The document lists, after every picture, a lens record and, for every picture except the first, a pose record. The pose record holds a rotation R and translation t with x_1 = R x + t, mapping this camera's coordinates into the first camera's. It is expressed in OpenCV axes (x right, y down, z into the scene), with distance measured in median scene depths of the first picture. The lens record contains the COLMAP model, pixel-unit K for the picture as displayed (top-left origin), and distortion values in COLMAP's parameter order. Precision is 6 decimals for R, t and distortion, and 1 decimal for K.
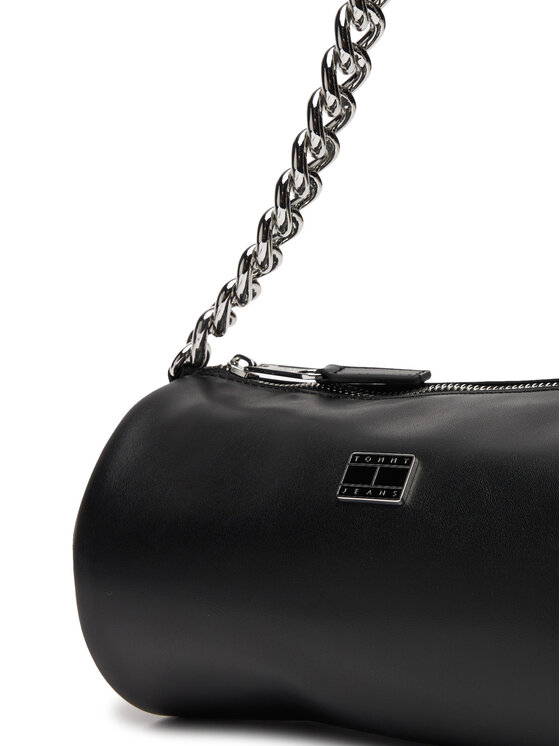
lens RADIAL K [[1404.6, 0, 280.0], [0, 1404.6, 373.0], [0, 0, 1]] dist [0.030159, 0.062480]
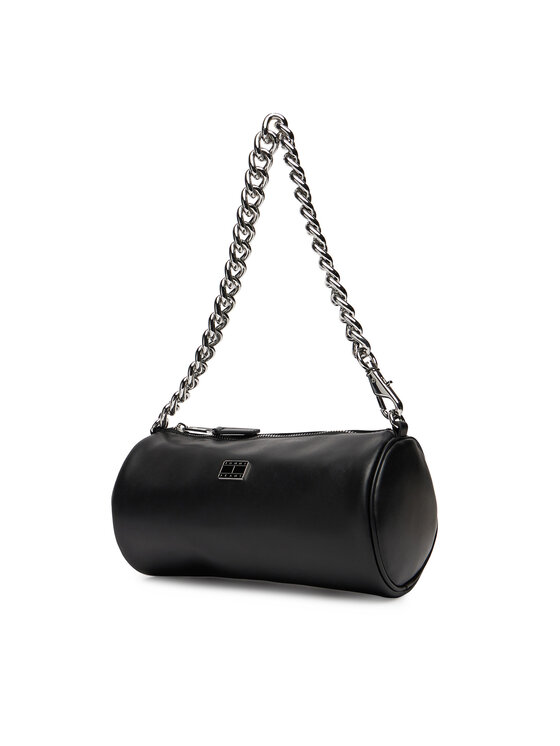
lens RADIAL K [[1874.5, 0, 280.0], [0, 1874.5, 373.0], [0, 0, 1]] dist [0.002604, -0.023496]
pose [[0.999956, -0.002737, 0.008932, 0.112634], [0.003227, 0.998467, -0.055253, 0.079503], [-0.008767, 0.055280, 0.998432, -2.199014]]
